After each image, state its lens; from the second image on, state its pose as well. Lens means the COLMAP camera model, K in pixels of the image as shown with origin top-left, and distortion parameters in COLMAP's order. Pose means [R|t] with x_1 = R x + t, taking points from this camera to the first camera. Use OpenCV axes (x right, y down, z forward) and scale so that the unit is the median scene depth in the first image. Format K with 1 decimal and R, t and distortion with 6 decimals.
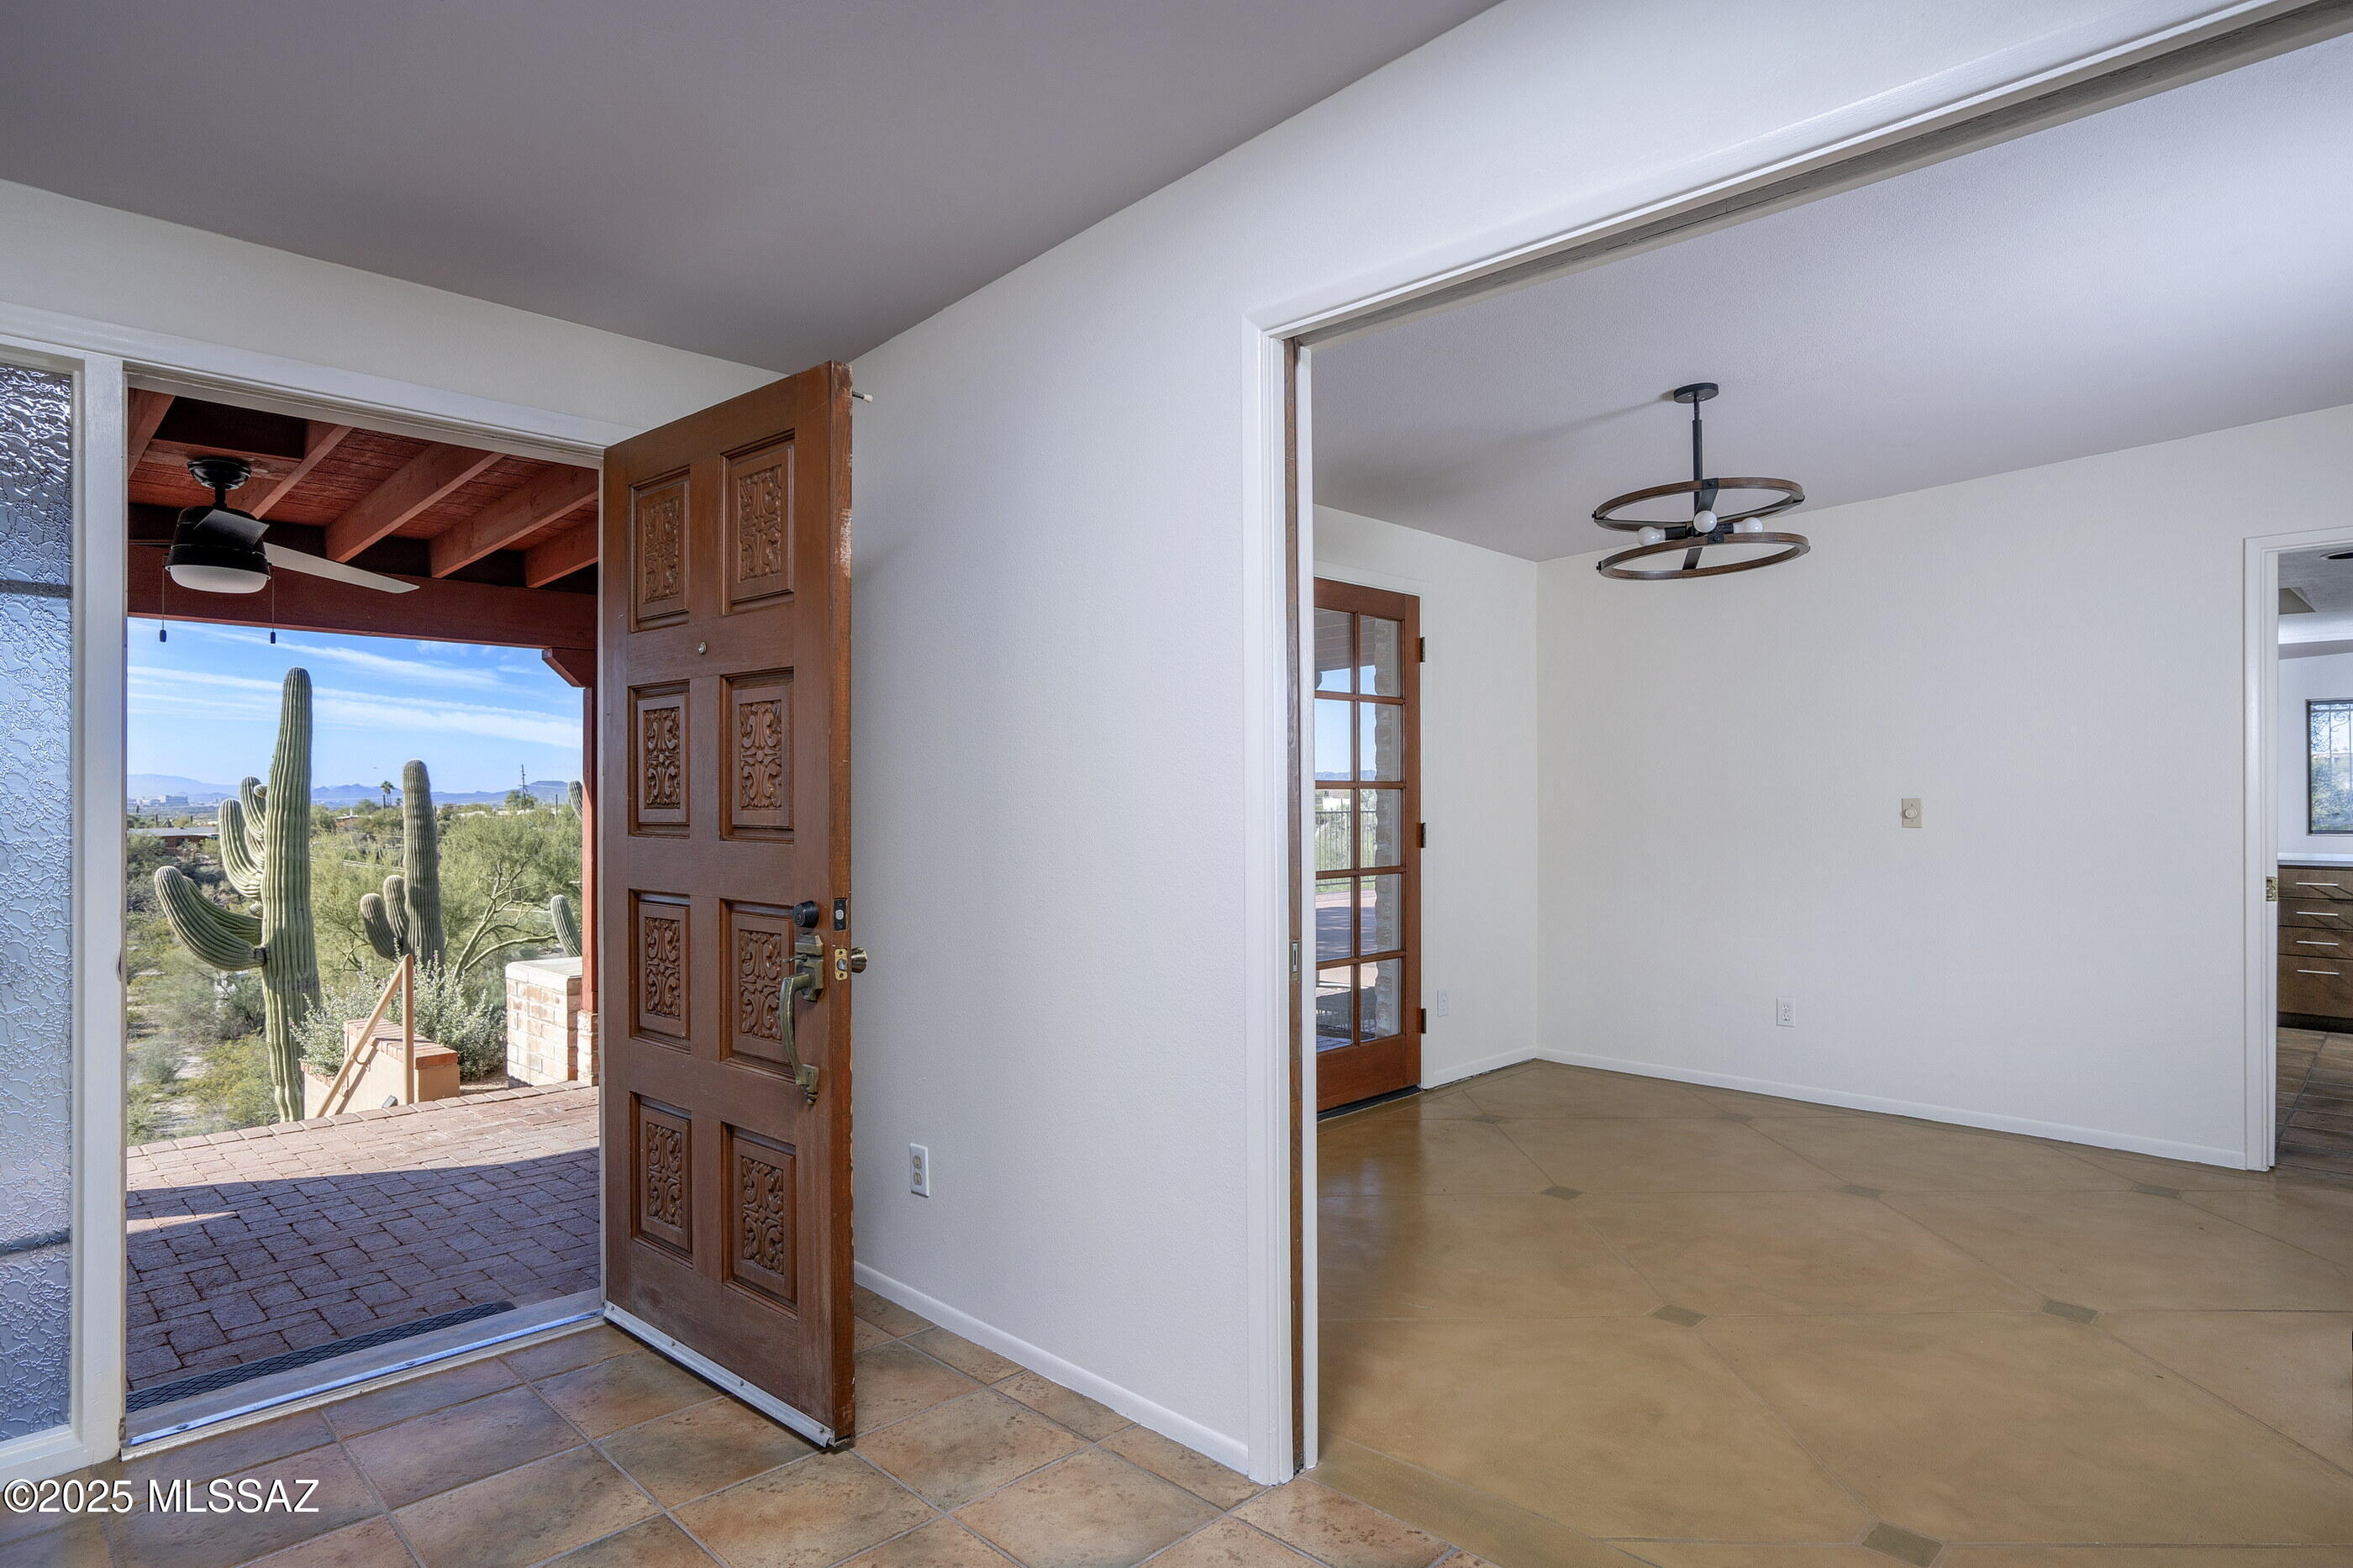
lens RADIAL K [[1232.4, 0, 1175.1], [0, 1232.4, 822.0], [0, 0, 1]] dist [-0.028299, 0.000070]
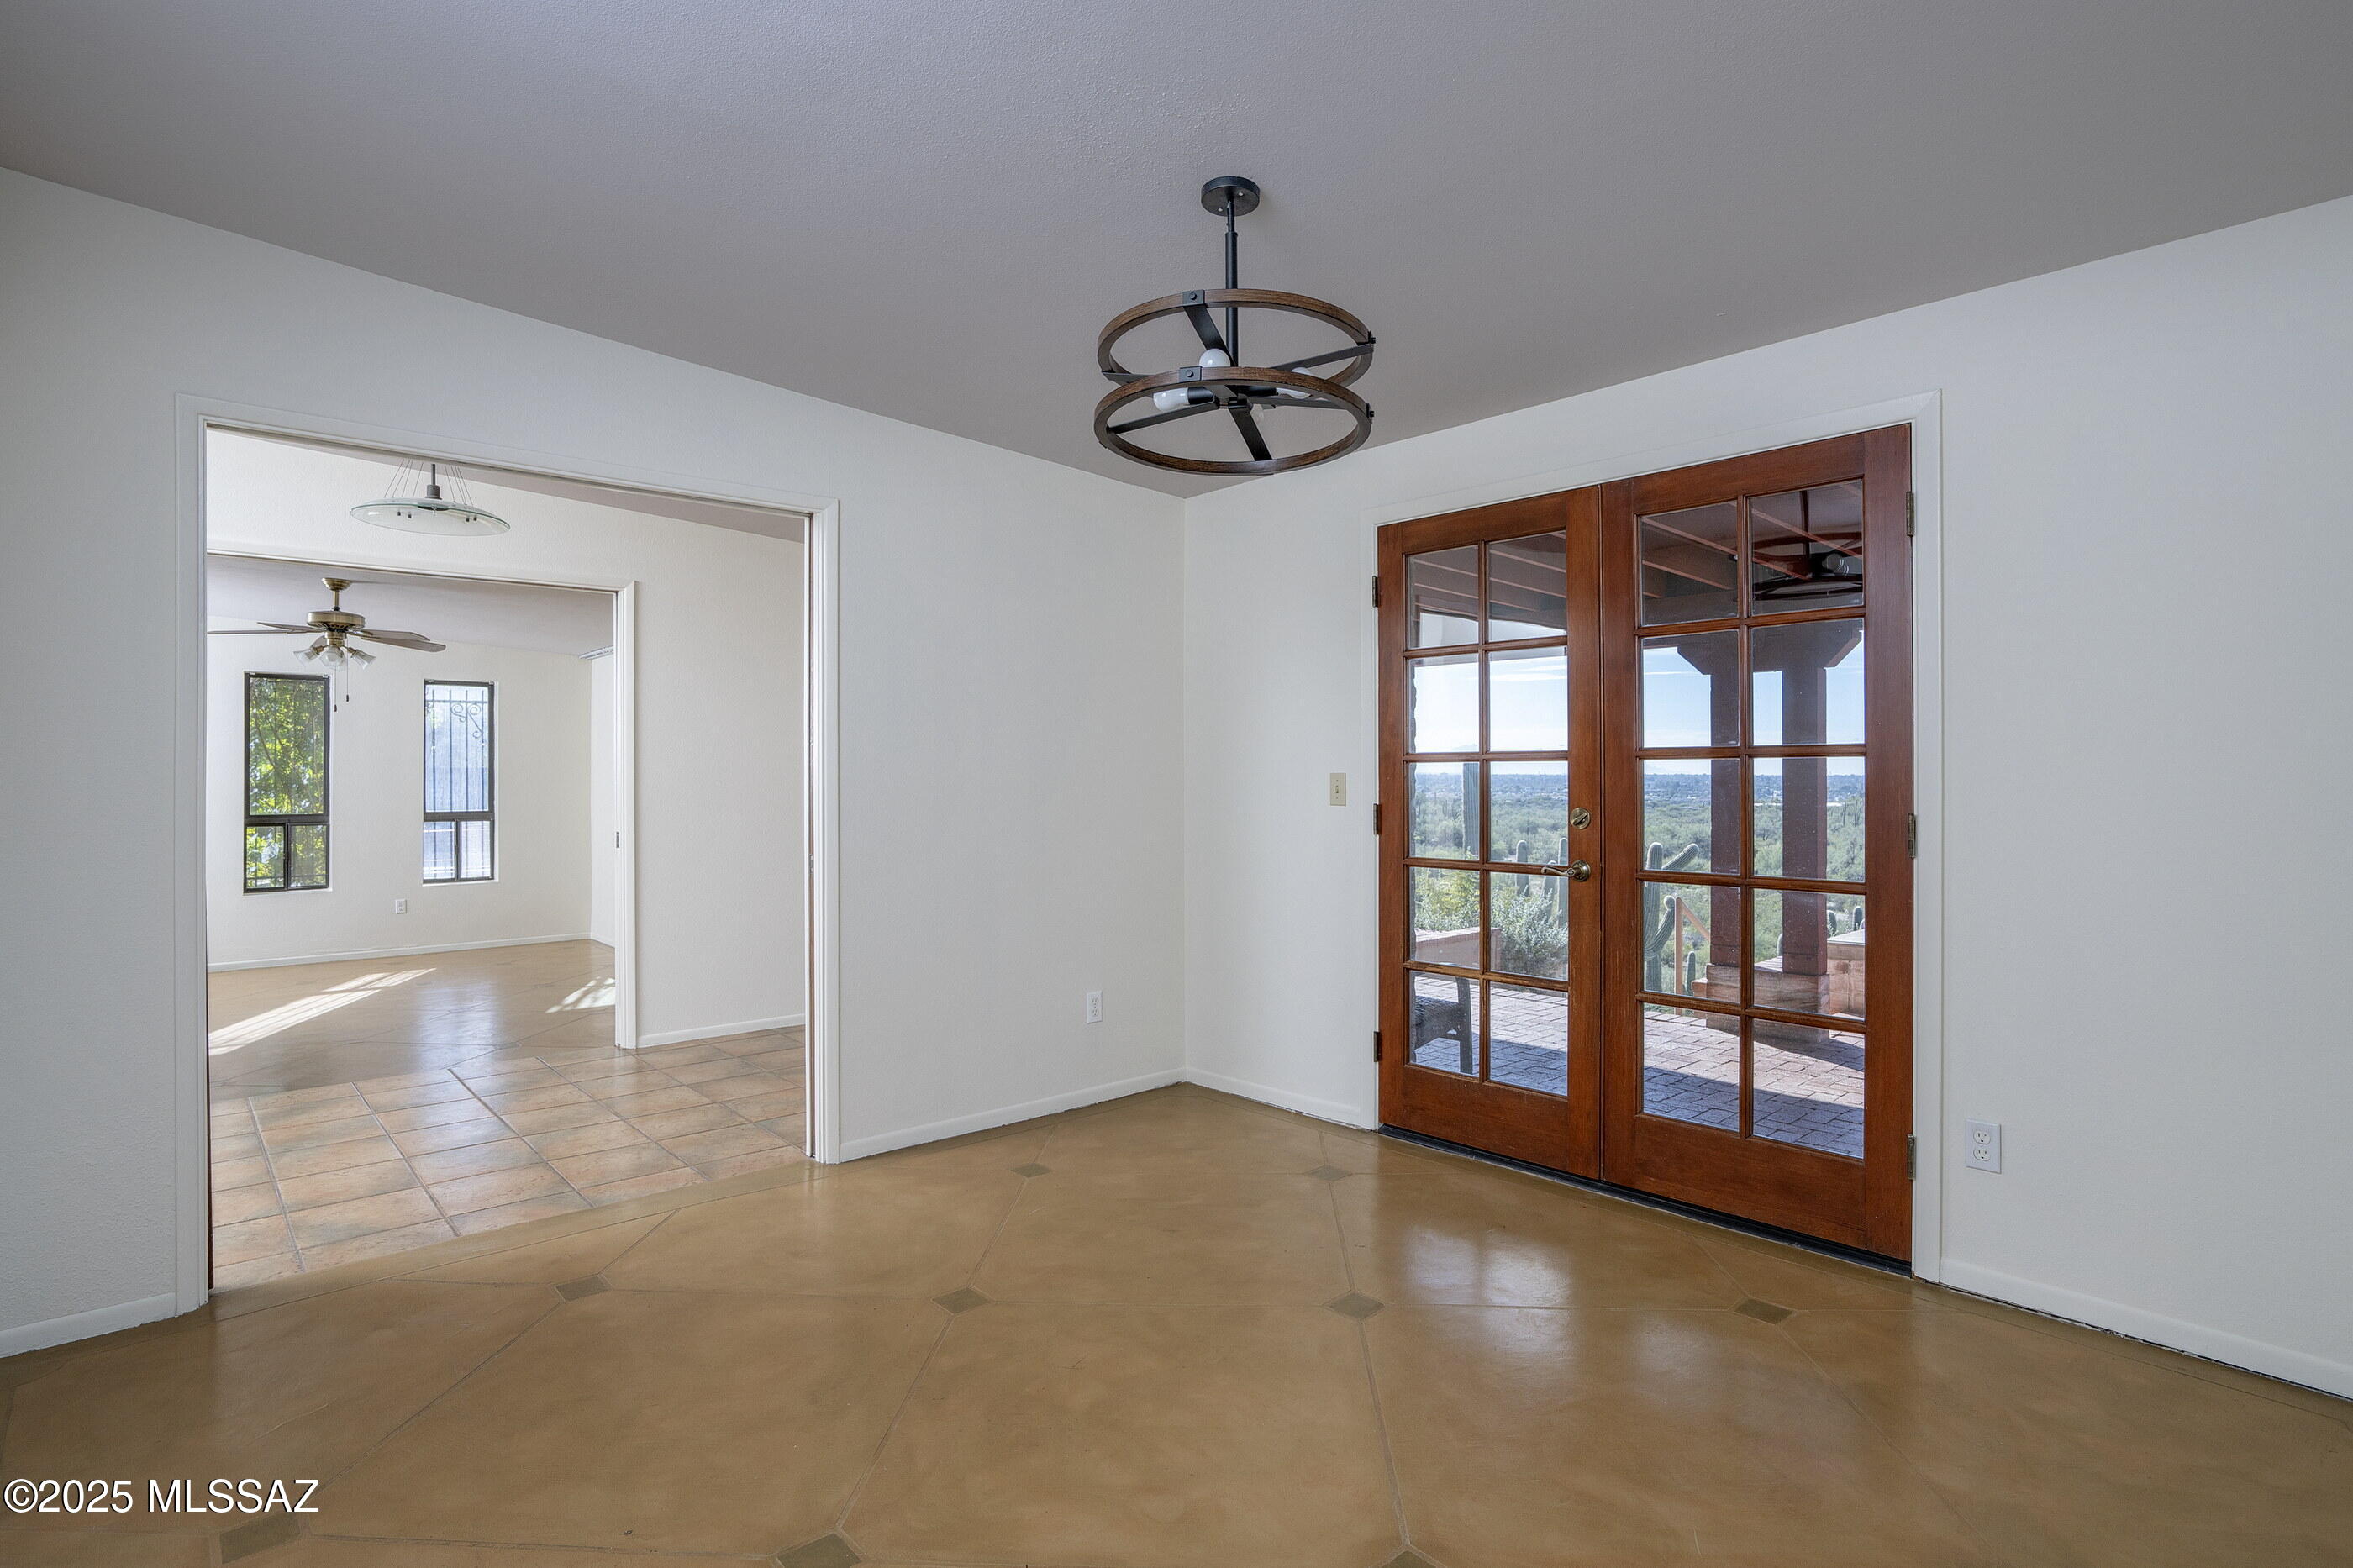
lens RADIAL K [[1155.4, 0, 1176.5], [0, 1155.4, 784.0], [0, 0, 1]] dist [-0.001345, -0.000078]
pose [[-0.041340, 0.005228, -0.999131, 0.879404], [0.005677, 0.999971, 0.004997, -0.021046], [0.999129, -0.005466, -0.041369, 0.785152]]
